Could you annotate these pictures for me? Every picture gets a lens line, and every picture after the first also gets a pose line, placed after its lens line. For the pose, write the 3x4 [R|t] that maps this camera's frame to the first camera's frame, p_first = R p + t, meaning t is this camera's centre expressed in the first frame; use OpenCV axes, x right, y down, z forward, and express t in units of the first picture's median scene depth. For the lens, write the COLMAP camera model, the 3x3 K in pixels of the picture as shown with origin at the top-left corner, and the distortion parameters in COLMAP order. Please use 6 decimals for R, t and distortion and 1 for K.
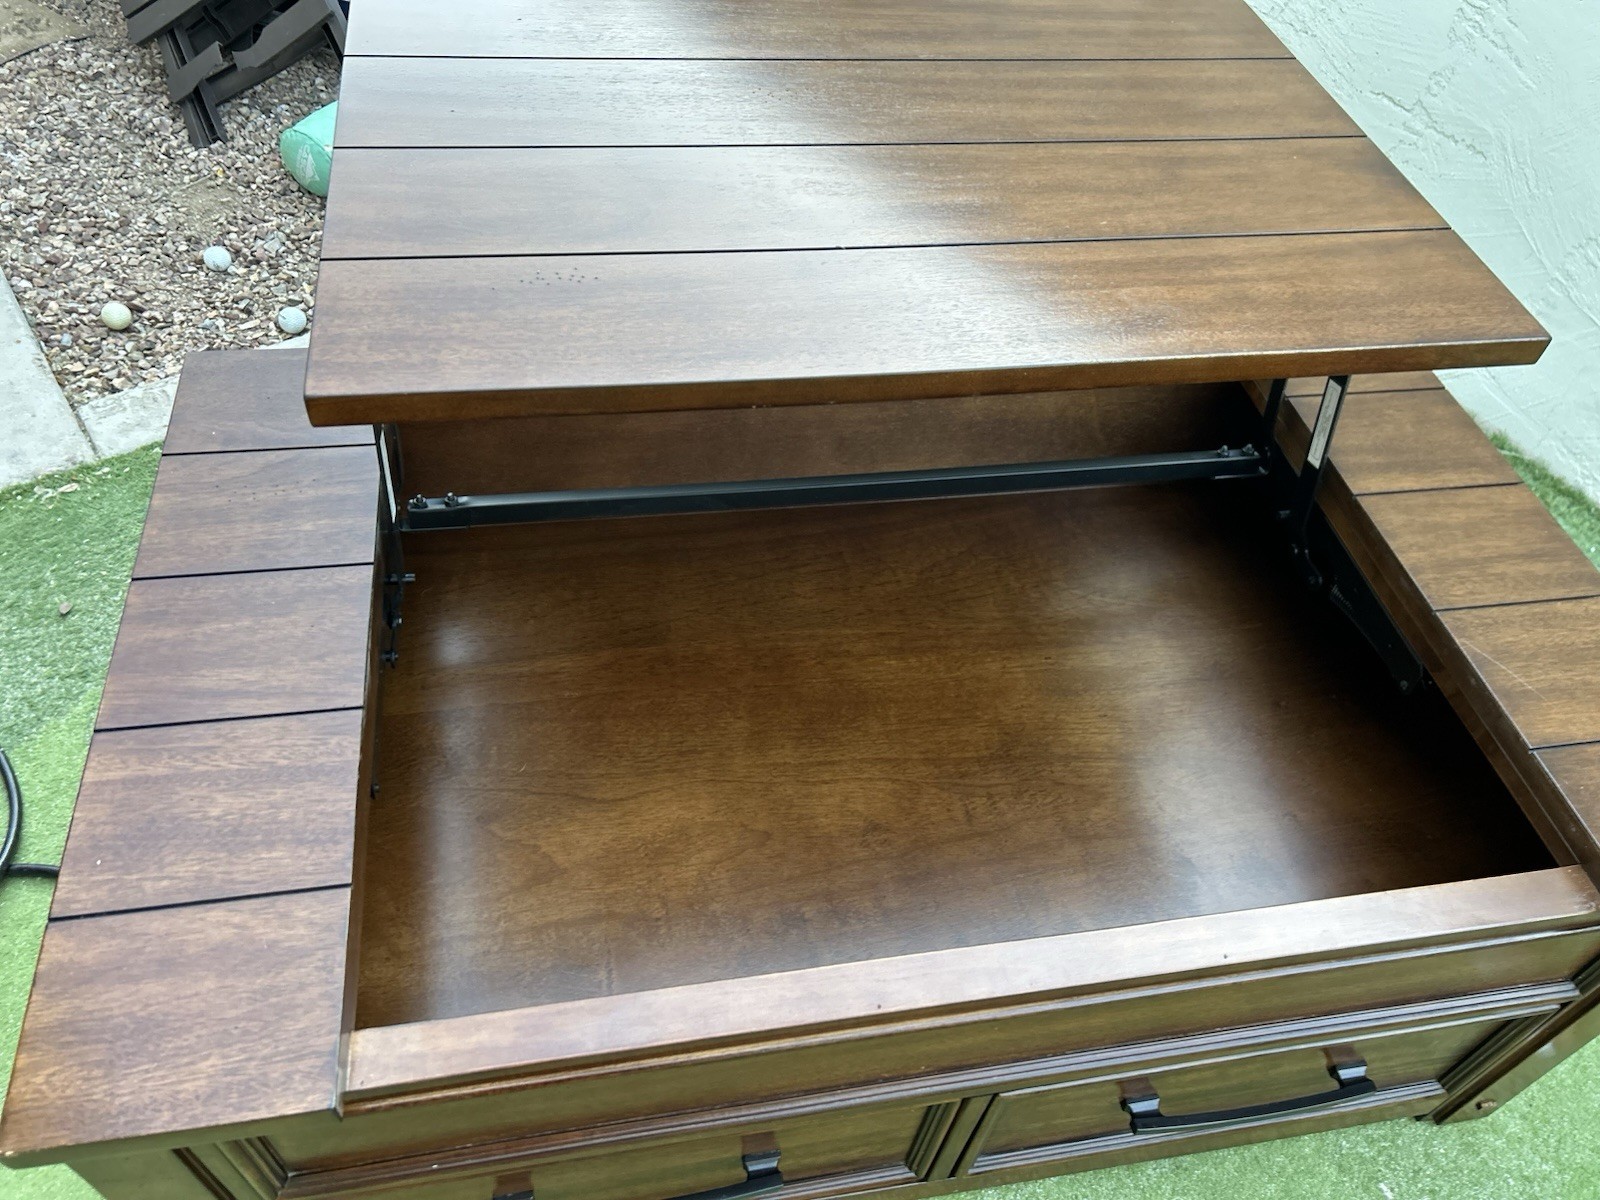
lens RADIAL K [[1214.6, 0, 803.2], [0, 1214.6, 597.7], [0, 0, 1]] dist [0.047534, -0.052369]
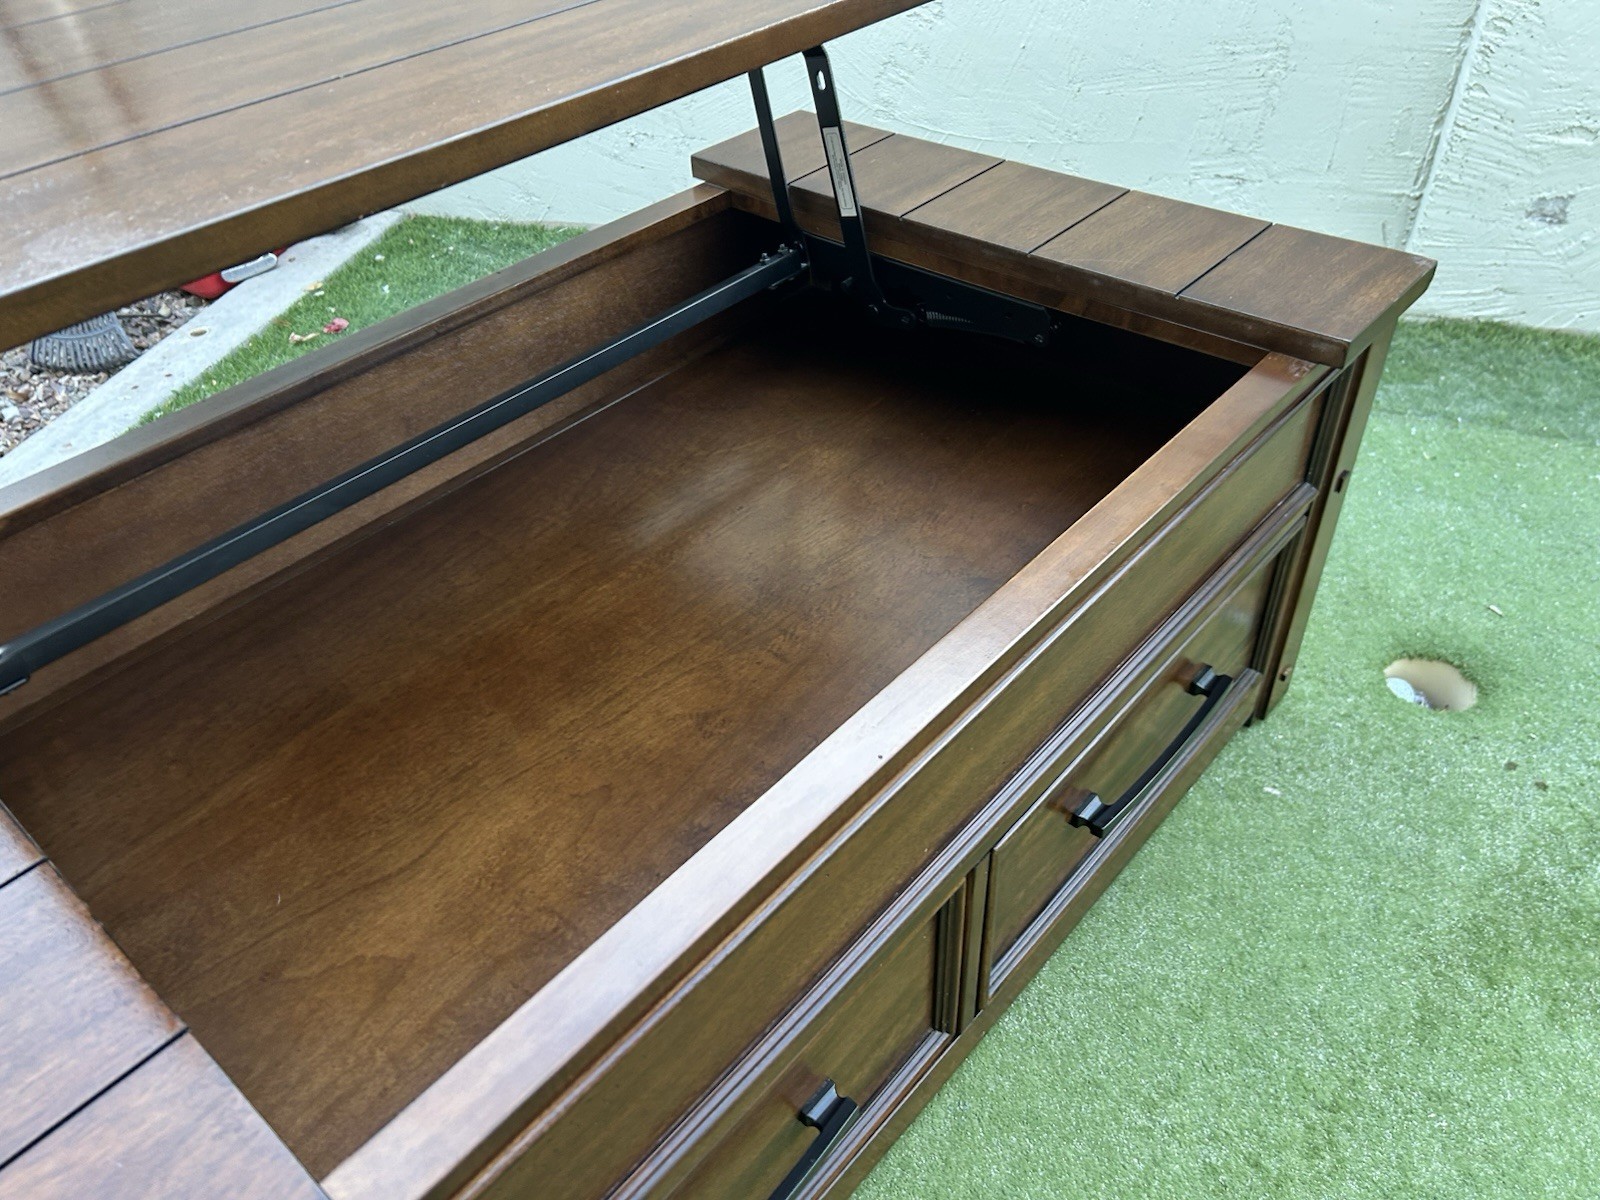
lens RADIAL K [[1214.6, 0, 790.2], [0, 1214.6, 604.7], [0, 0, 1]] dist [0.047534, -0.052369]
pose [[0.780045, -0.484860, 0.395526, -0.194367], [0.531933, 0.846713, -0.011109, 0.161502], [-0.329511, 0.219059, 0.918388, 0.167671]]
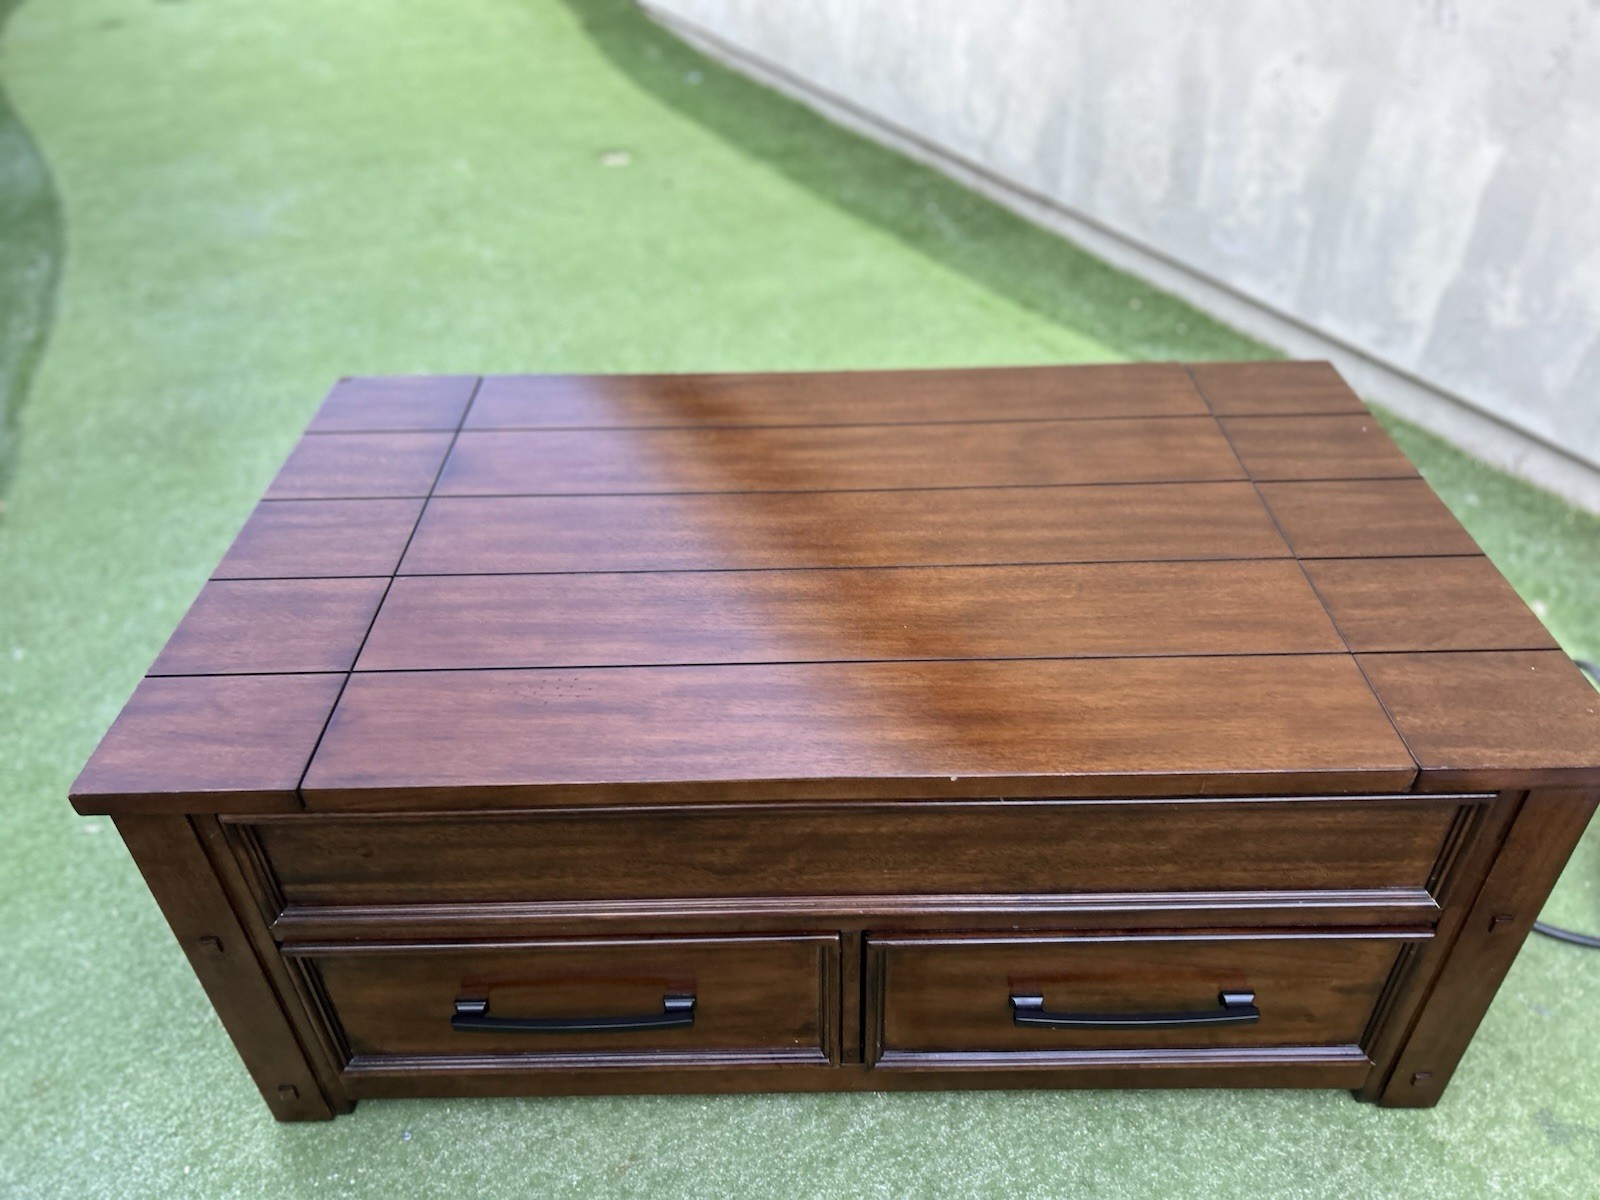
lens RADIAL K [[1214.6, 0, 802.4], [0, 1214.6, 619.8], [0, 0, 1]] dist [0.047534, -0.052369]
pose [[-0.983173, -0.153994, 0.098268, -0.001644], [0.087739, 0.073751, 0.993410, -1.135607], [-0.160226, 0.985316, -0.058998, 1.090344]]
